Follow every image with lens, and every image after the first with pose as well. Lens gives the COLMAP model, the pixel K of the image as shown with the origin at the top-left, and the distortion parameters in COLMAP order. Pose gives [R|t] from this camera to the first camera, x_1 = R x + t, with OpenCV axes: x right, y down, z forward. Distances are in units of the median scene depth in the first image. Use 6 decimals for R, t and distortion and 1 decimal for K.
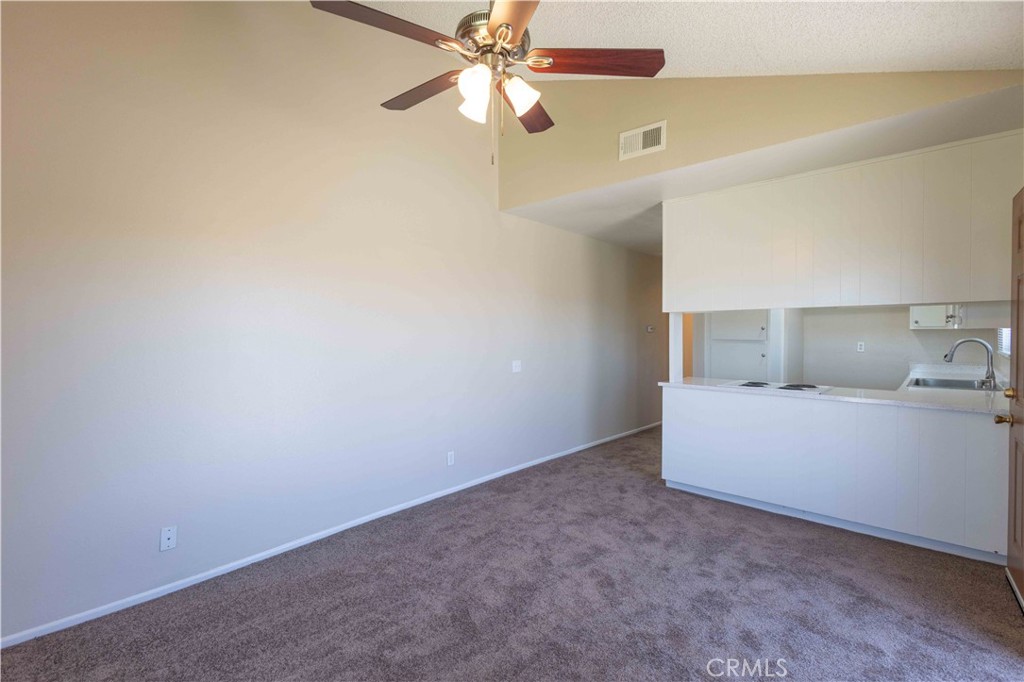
lens RADIAL K [[487.9, 0, 523.6], [0, 487.9, 339.2], [0, 0, 1]] dist [-0.001333, -0.000110]
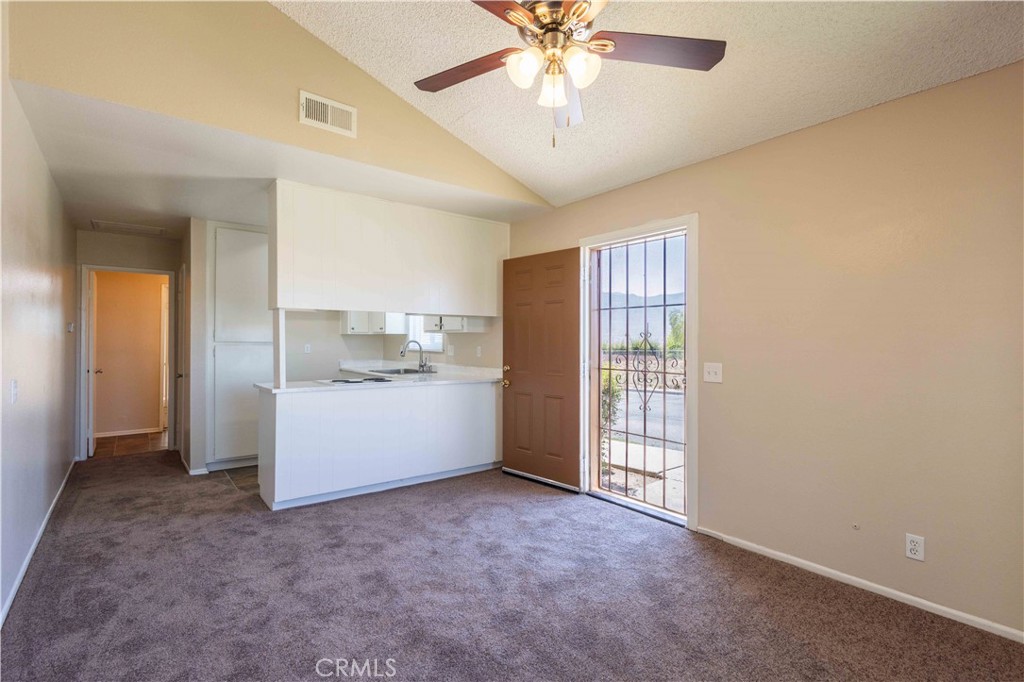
lens RADIAL K [[487.9, 0, 523.6], [0, 487.9, 339.2], [0, 0, 1]] dist [-0.001333, -0.000110]
pose [[0.133723, 0.005661, 0.991003, -0.562677], [0.010296, 0.999922, -0.007102, 0.013110], [-0.990965, 0.011153, 0.133654, 0.507575]]
